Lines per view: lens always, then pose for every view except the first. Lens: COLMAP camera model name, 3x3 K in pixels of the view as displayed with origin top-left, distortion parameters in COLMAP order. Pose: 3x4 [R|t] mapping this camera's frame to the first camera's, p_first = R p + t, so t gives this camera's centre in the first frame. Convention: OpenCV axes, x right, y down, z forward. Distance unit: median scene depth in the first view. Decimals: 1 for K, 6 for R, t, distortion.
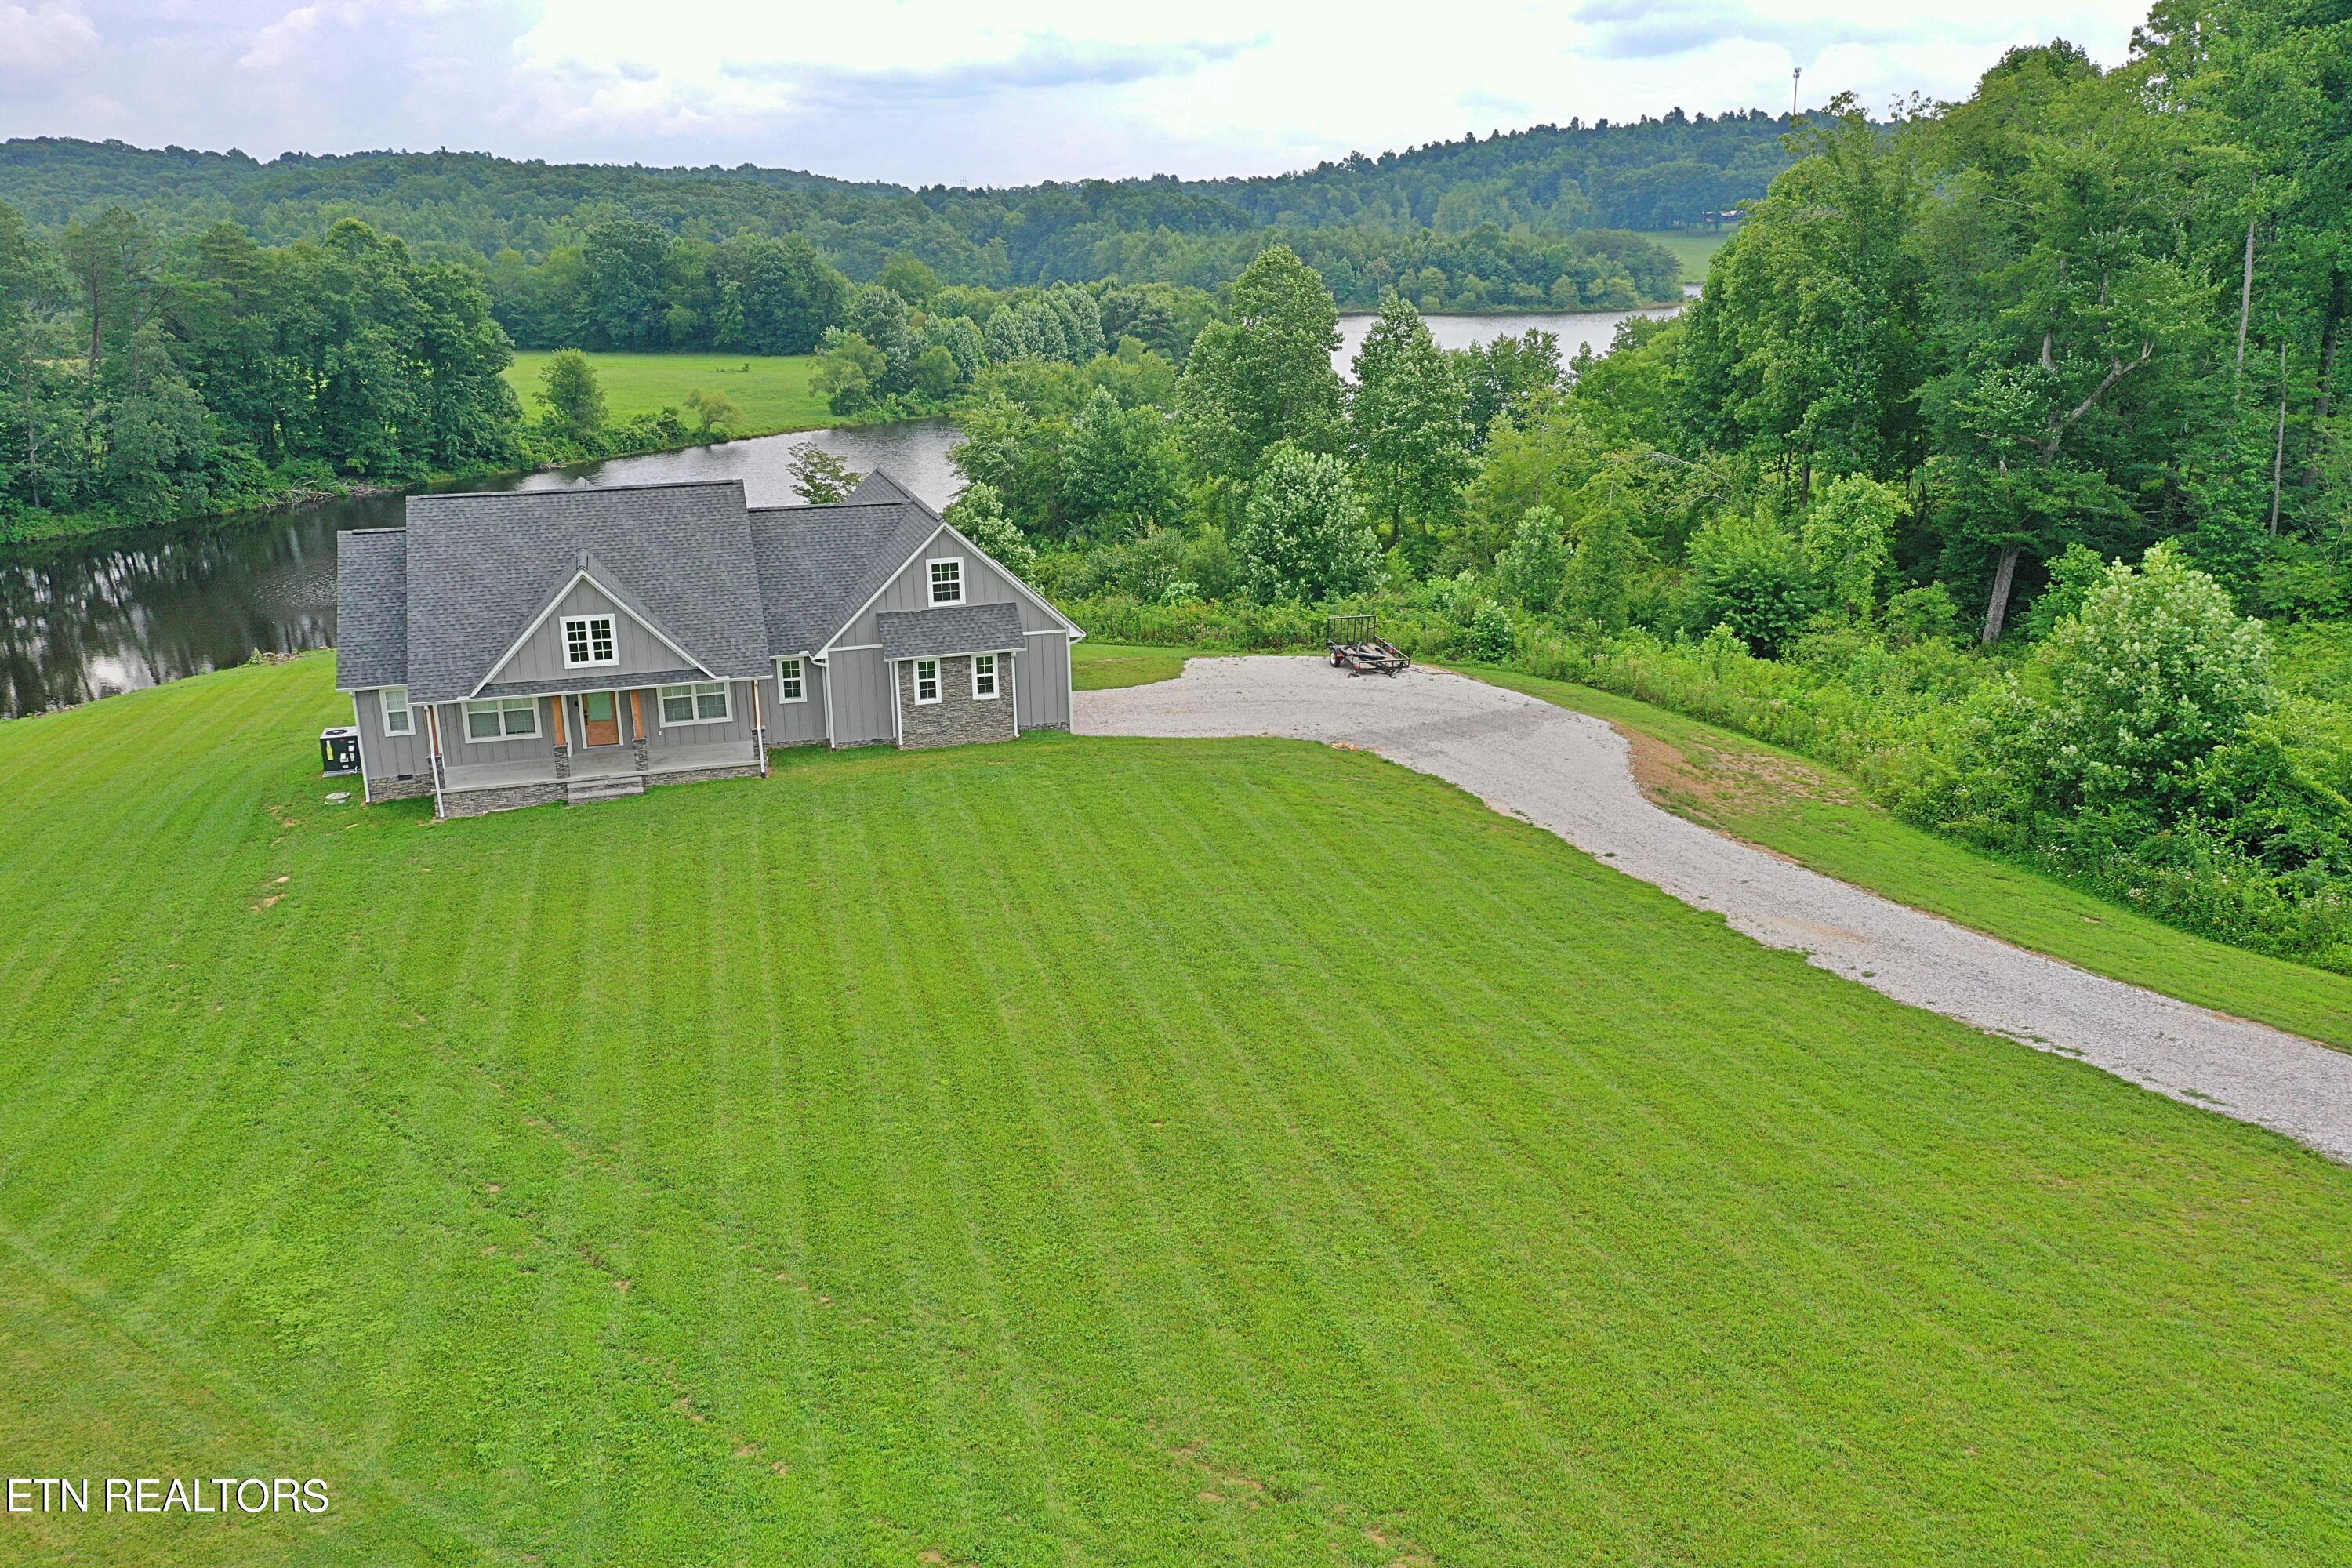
lens RADIAL K [[1859.7, 0, 1176.0], [0, 1859.7, 784.0], [0, 0, 1]] dist [0.005786, -0.002898]
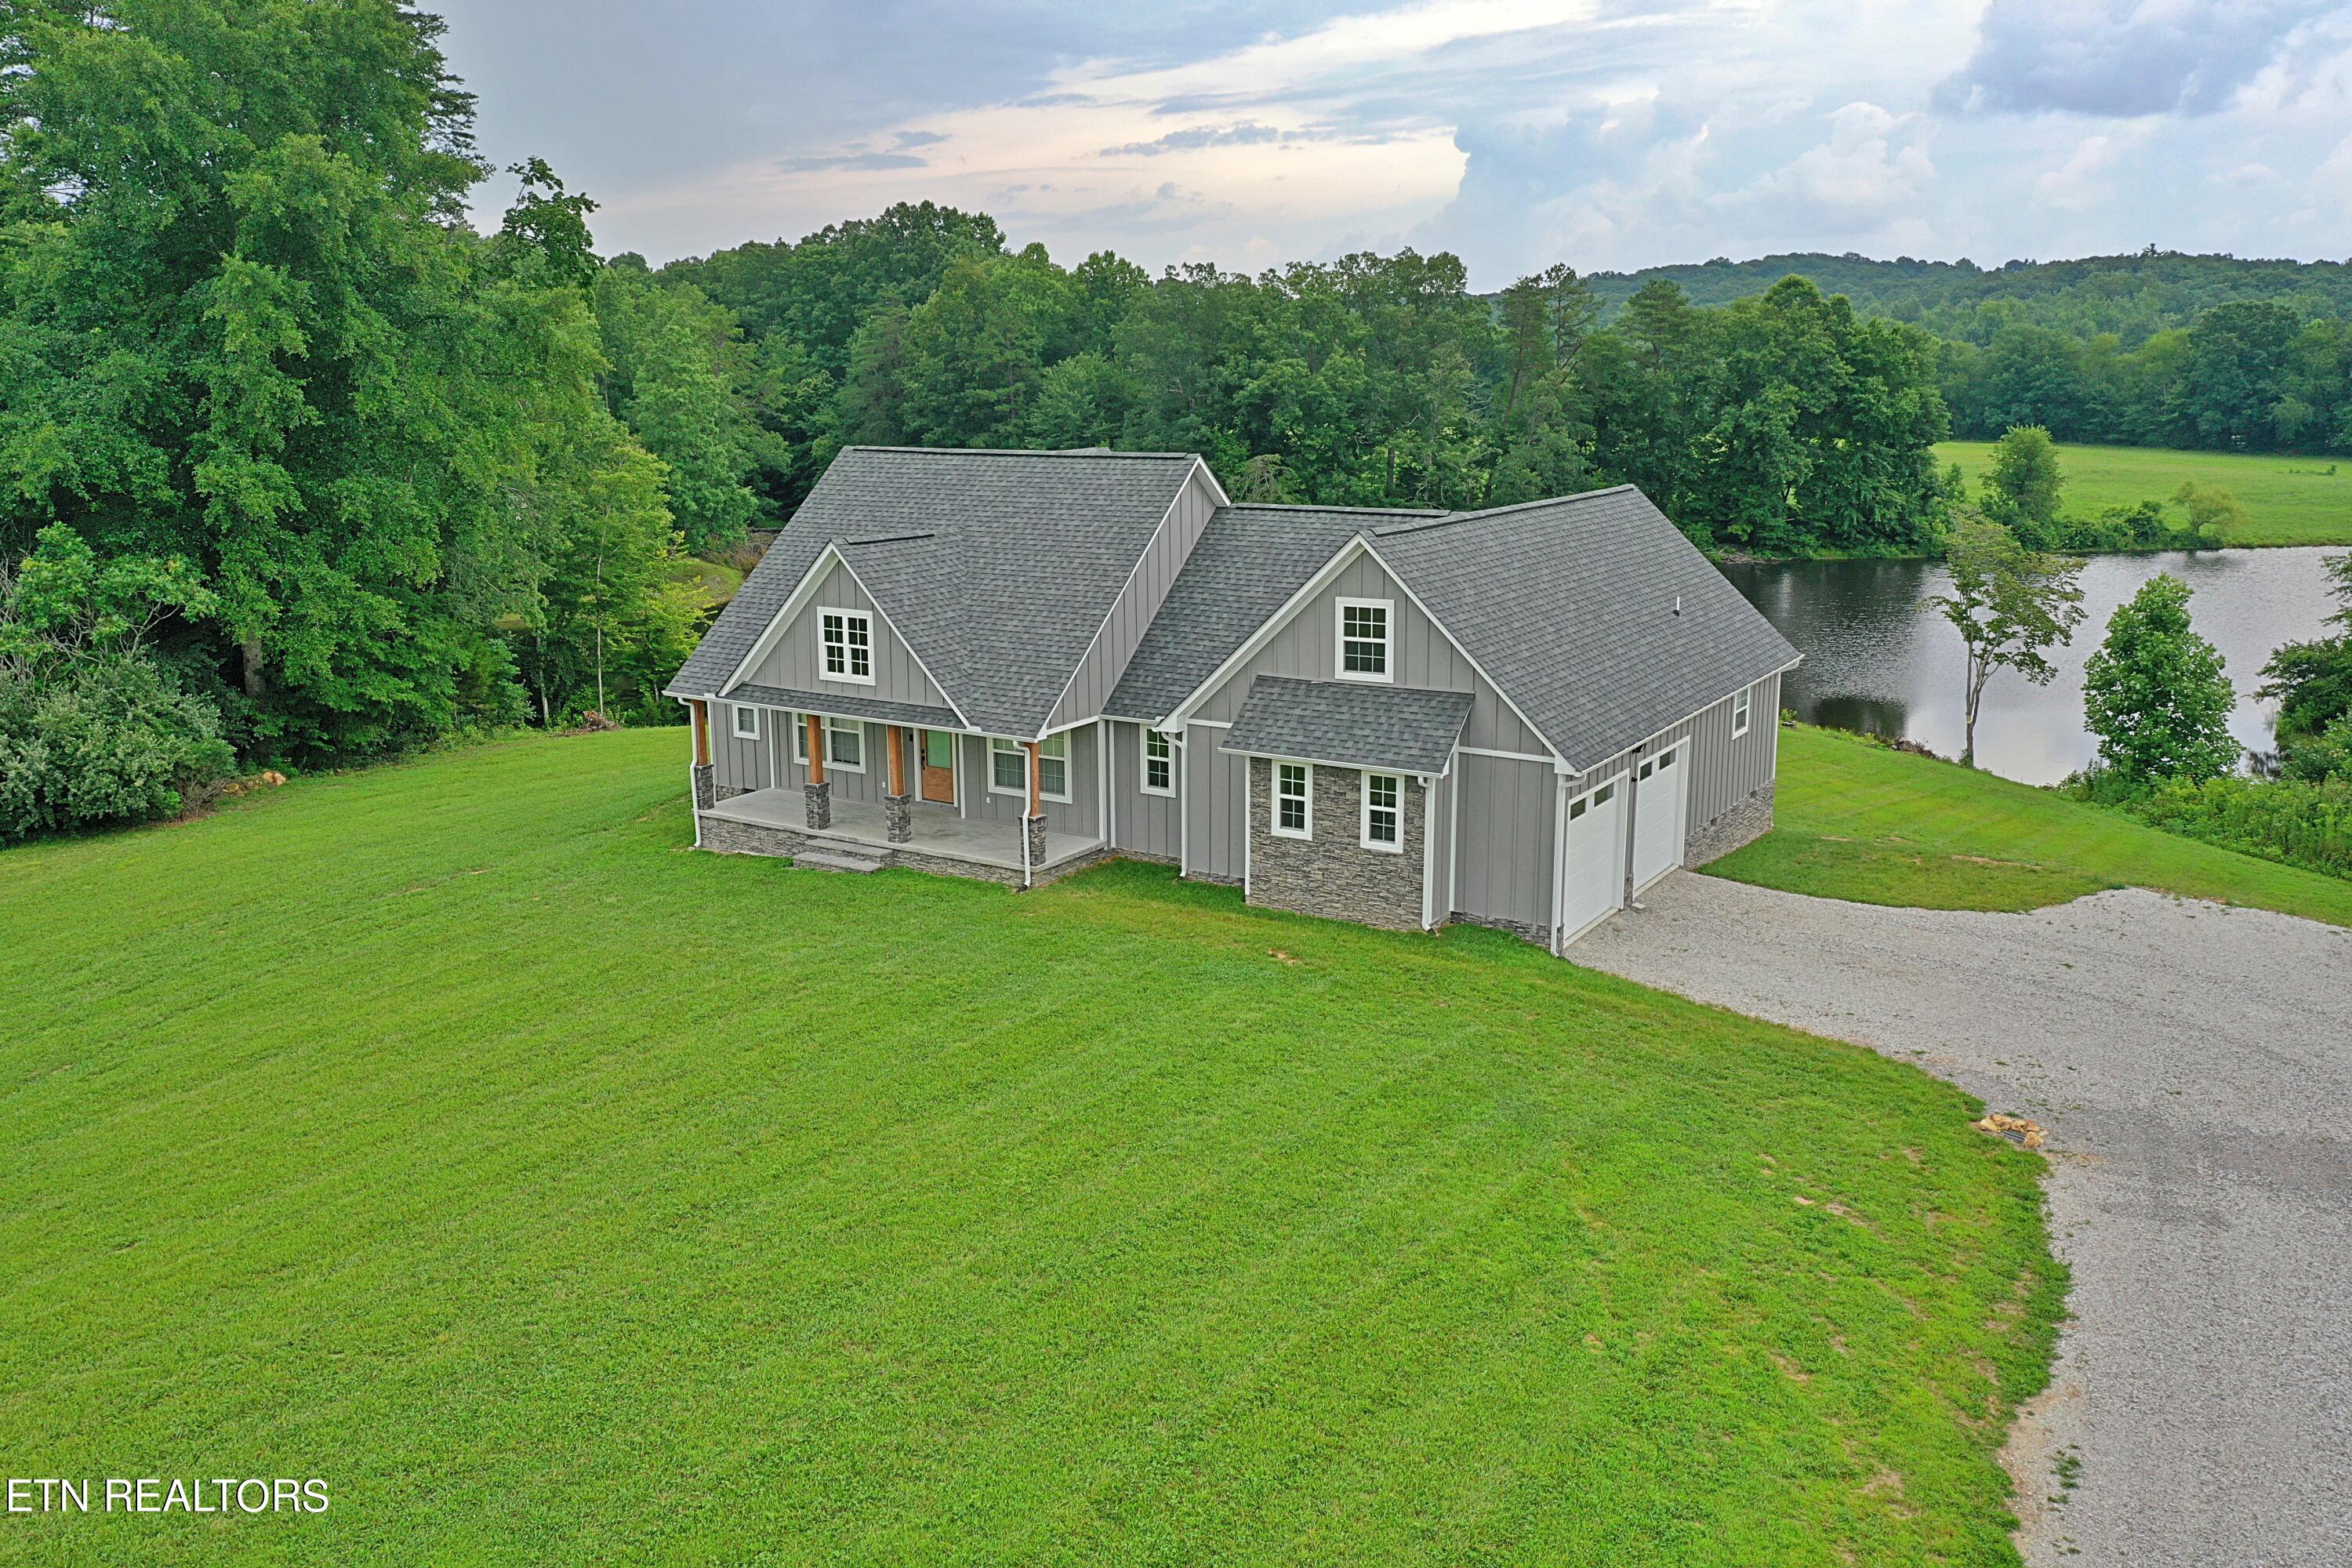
lens RADIAL K [[1856.2, 0, 1176.8], [0, 1856.2, 788.8], [0, 0, 1]] dist [0.002312, 0.000776]
pose [[0.657105, 0.180061, -0.731978, 0.092470], [-0.219245, 0.974724, 0.042956, -0.025740], [0.721211, 0.132256, 0.679973, 0.194889]]
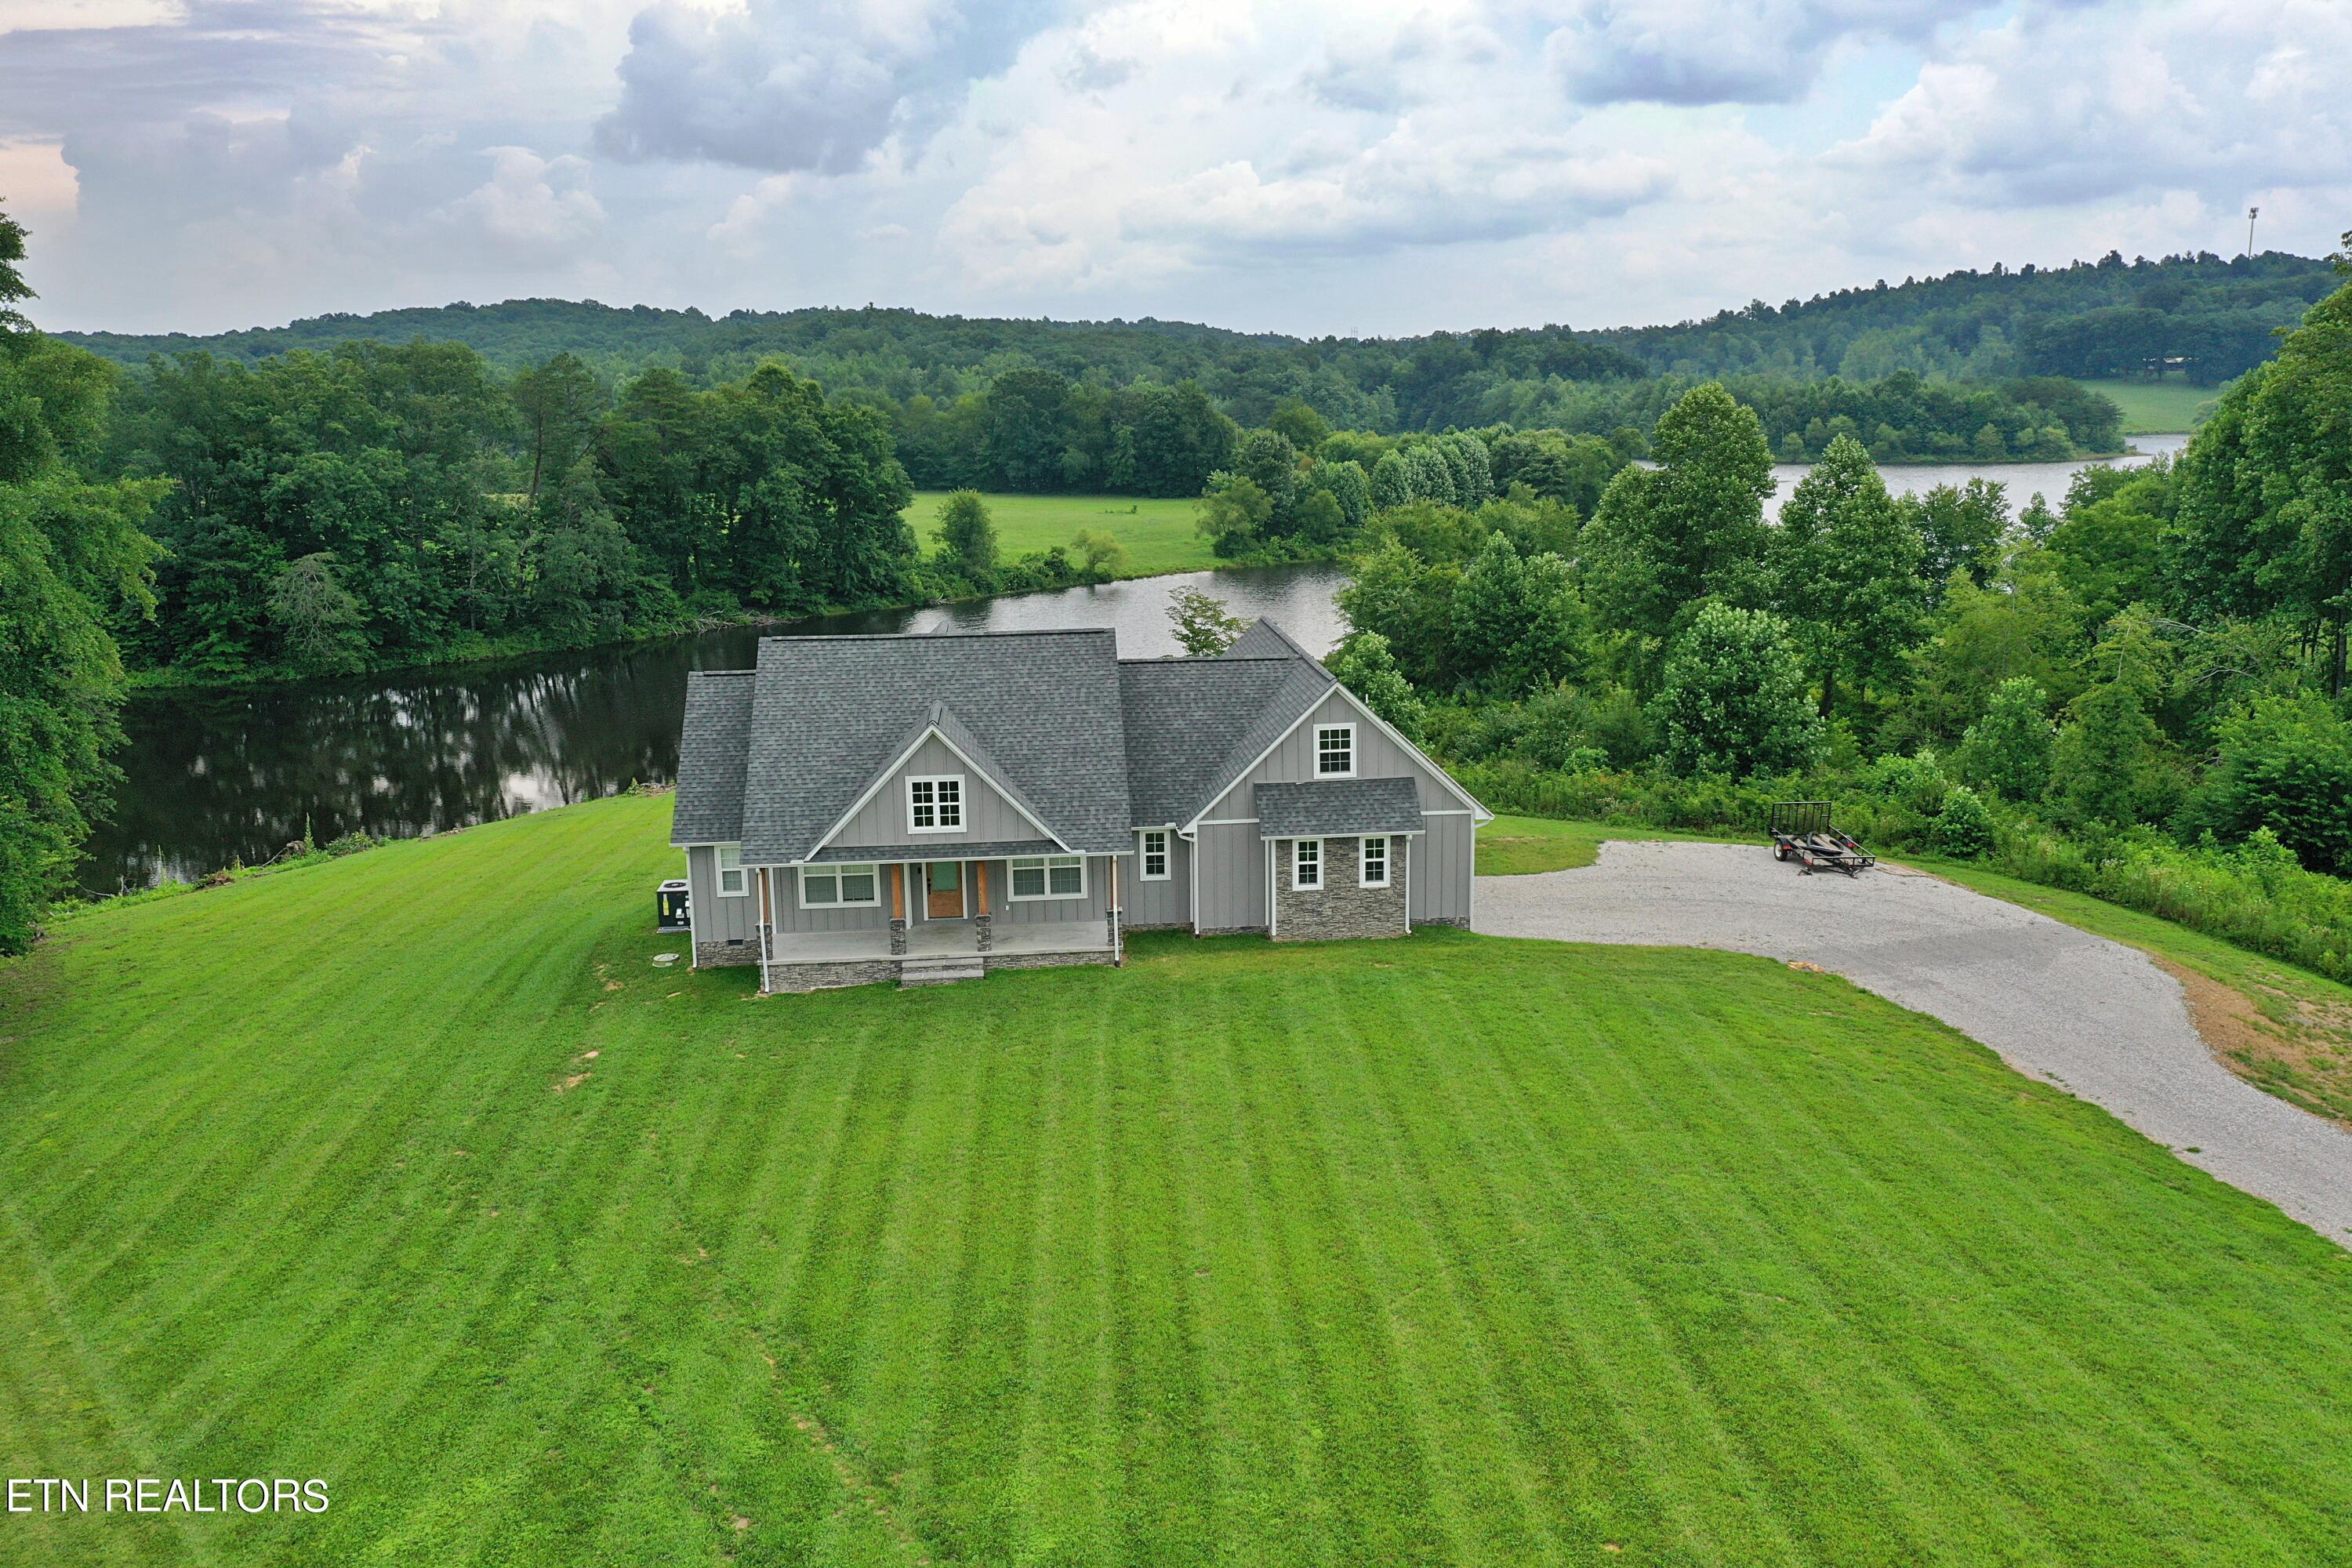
lens RADIAL K [[1859.7, 0, 1176.0], [0, 1859.7, 784.0], [0, 0, 1]] dist [0.005786, -0.002898]
pose [[0.979901, 0.042004, -0.195012, -0.009003], [-0.056627, 0.995937, -0.070027, -0.009605], [0.191278, 0.079662, 0.978298, 0.046686]]
